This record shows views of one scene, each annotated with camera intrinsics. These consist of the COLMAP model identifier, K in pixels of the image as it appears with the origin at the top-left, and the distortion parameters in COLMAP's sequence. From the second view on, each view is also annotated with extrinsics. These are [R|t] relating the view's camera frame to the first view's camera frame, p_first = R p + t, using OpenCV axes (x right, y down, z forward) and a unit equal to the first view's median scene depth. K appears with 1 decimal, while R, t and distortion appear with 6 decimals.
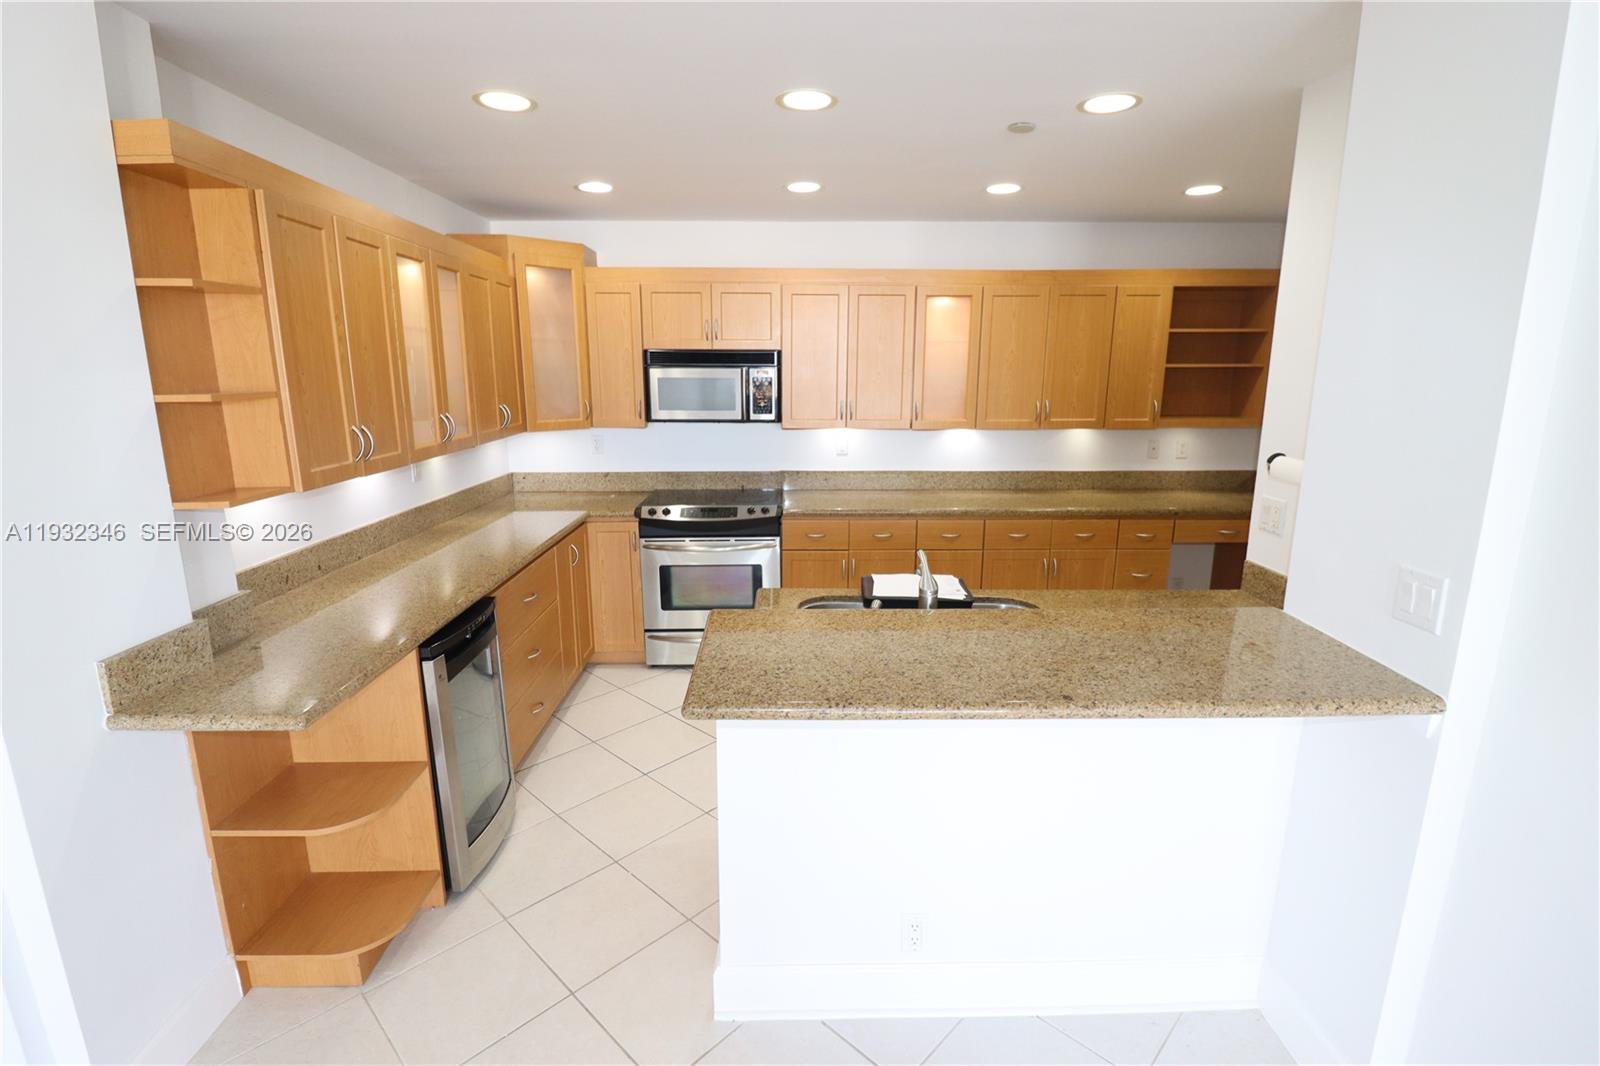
lens RADIAL K [[737.9, 0, 800.0], [0, 737.9, 533.0], [0, 0, 1]] dist [-0.001211, -0.013203]
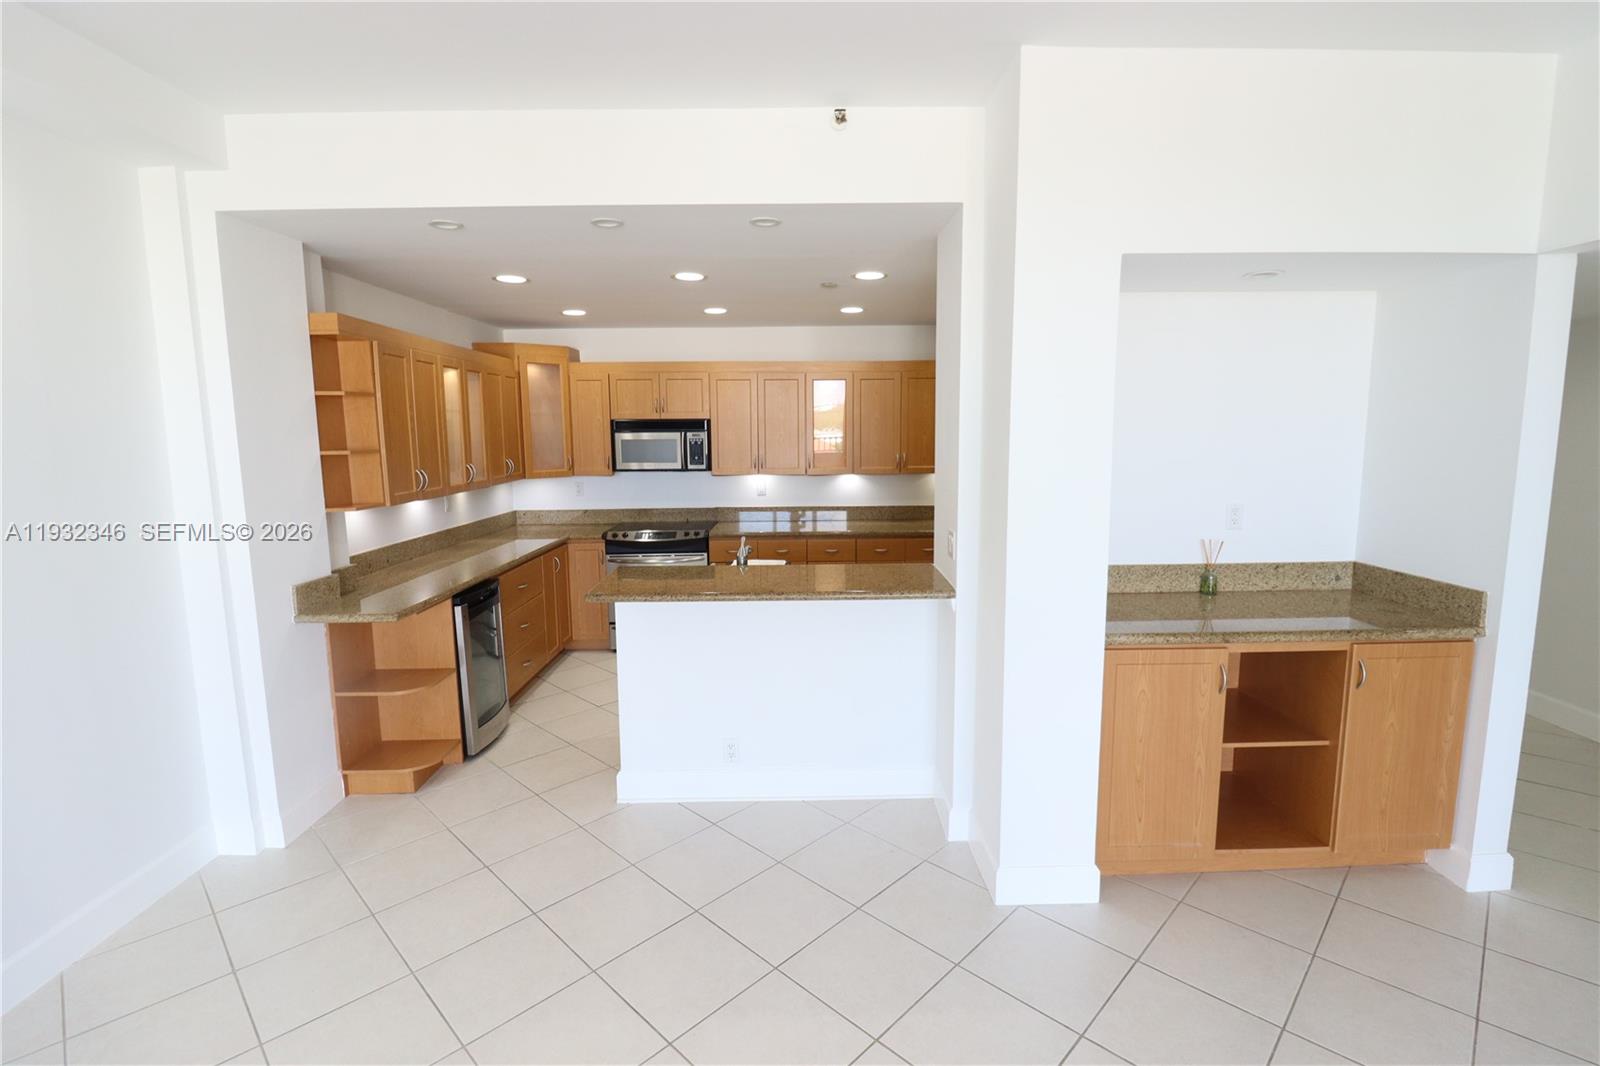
lens RADIAL K [[737.9, 0, 800.0], [0, 737.9, 533.0], [0, 0, 1]] dist [-0.001211, -0.013203]
pose [[0.999867, -0.009318, -0.013419, 0.168979], [0.008225, 0.996816, -0.079308, 0.081188], [0.014115, 0.079187, 0.996760, -0.382144]]
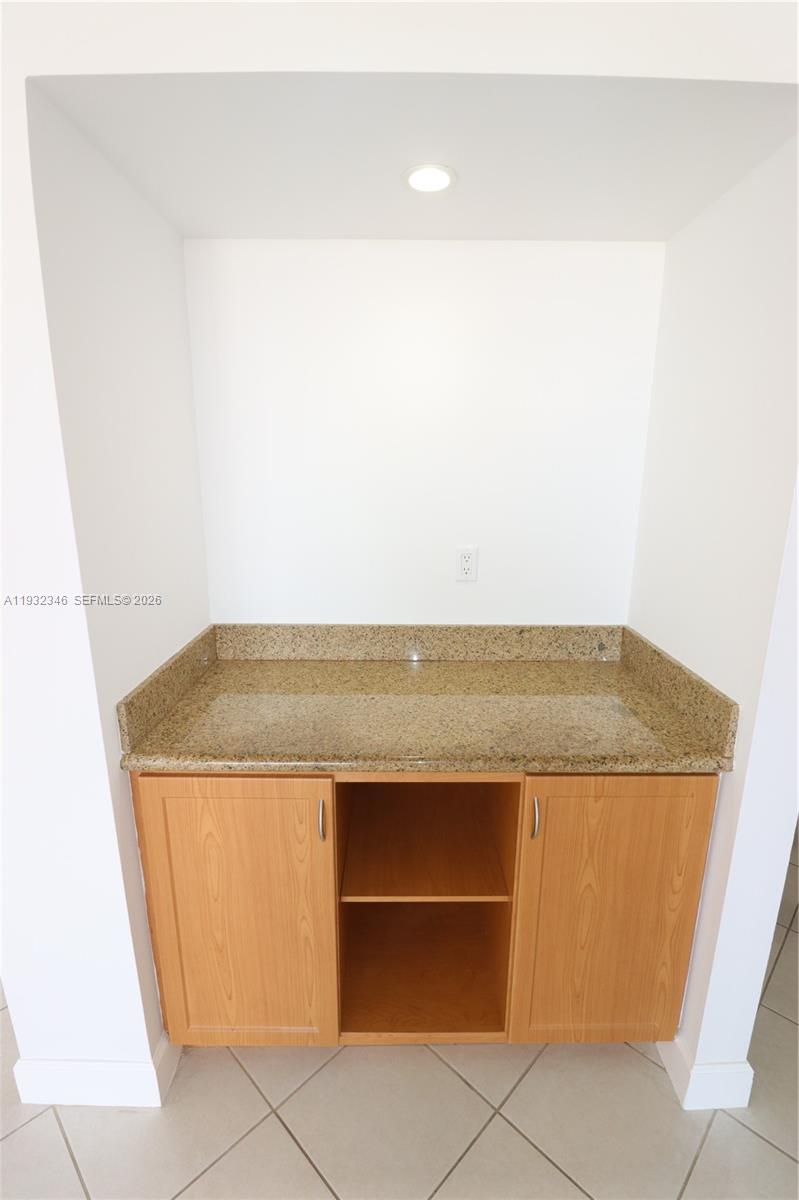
lens RADIAL K [[553.4, 0, 399.5], [0, 553.4, 600.0], [0, 0, 1]] dist [-0.001211, -0.013203]
pose [[0.999777, 0.011083, -0.017994, 0.588886], [-0.010669, 0.999680, 0.022923, 0.022368], [0.018242, -0.022726, 0.999575, -0.032155]]
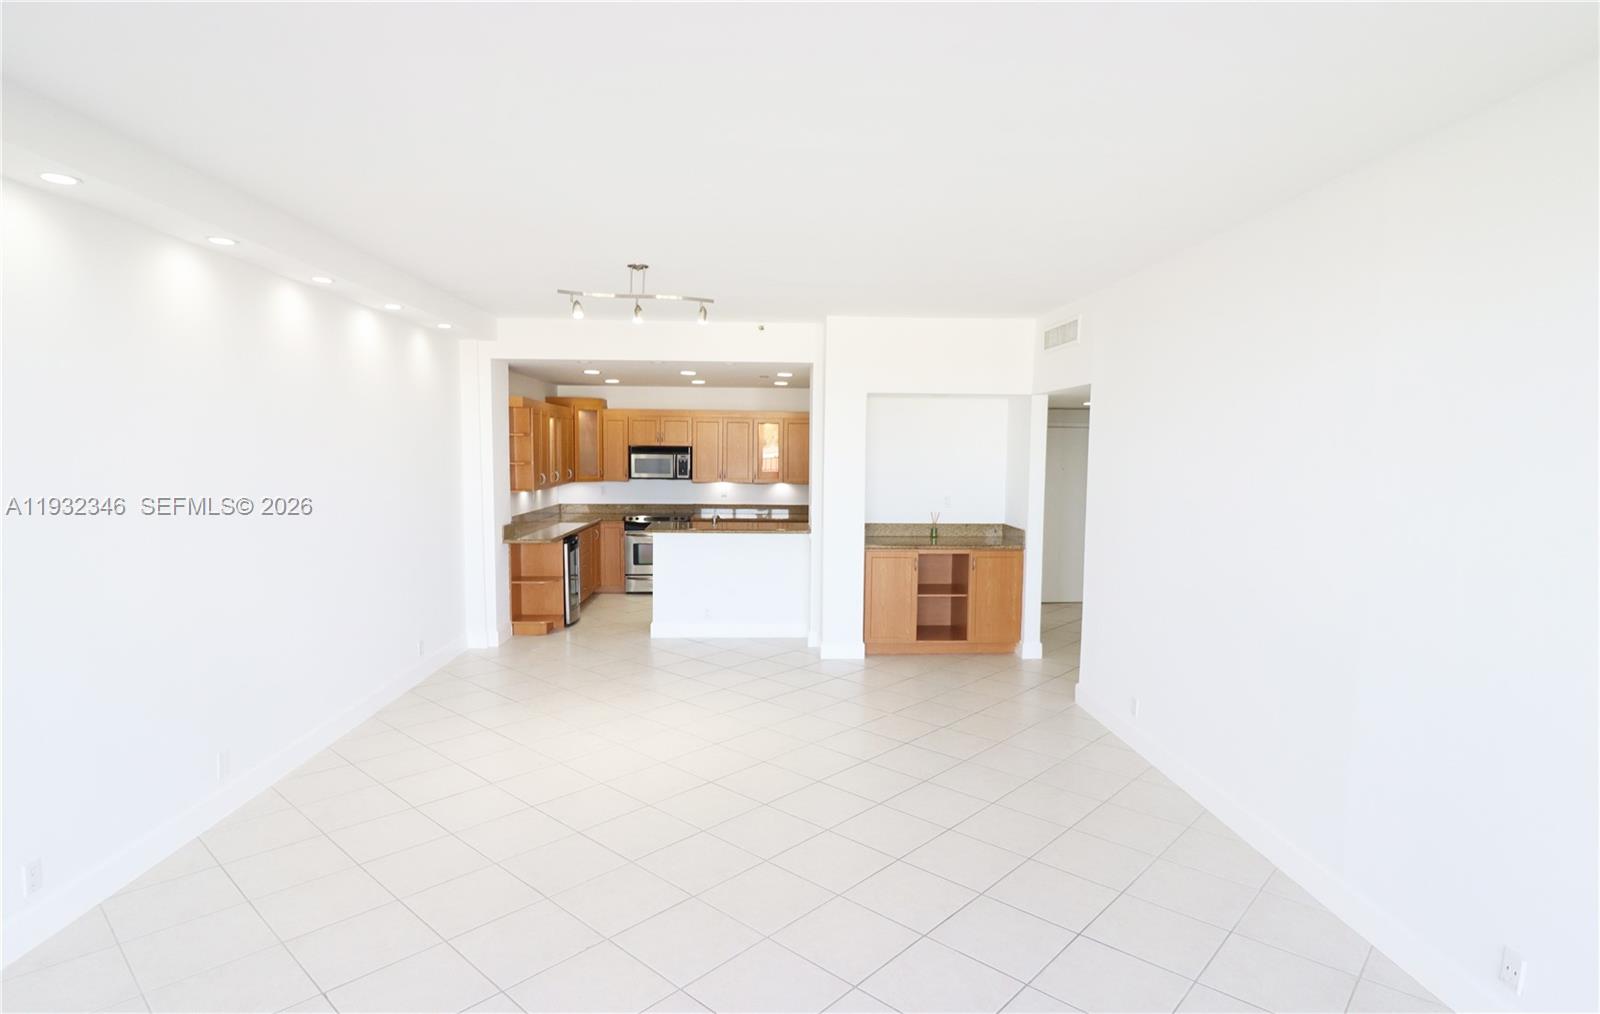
lens RADIAL K [[838.3, 0, 800.0], [0, 838.3, 507.0], [0, 0, 1]] dist [0.000258, 0.000015]
pose [[0.999567, 0.006953, 0.028597, 0.235366], [-0.002706, 0.989288, -0.145952, 0.304673], [-0.029305, 0.145811, 0.988878, -1.507818]]
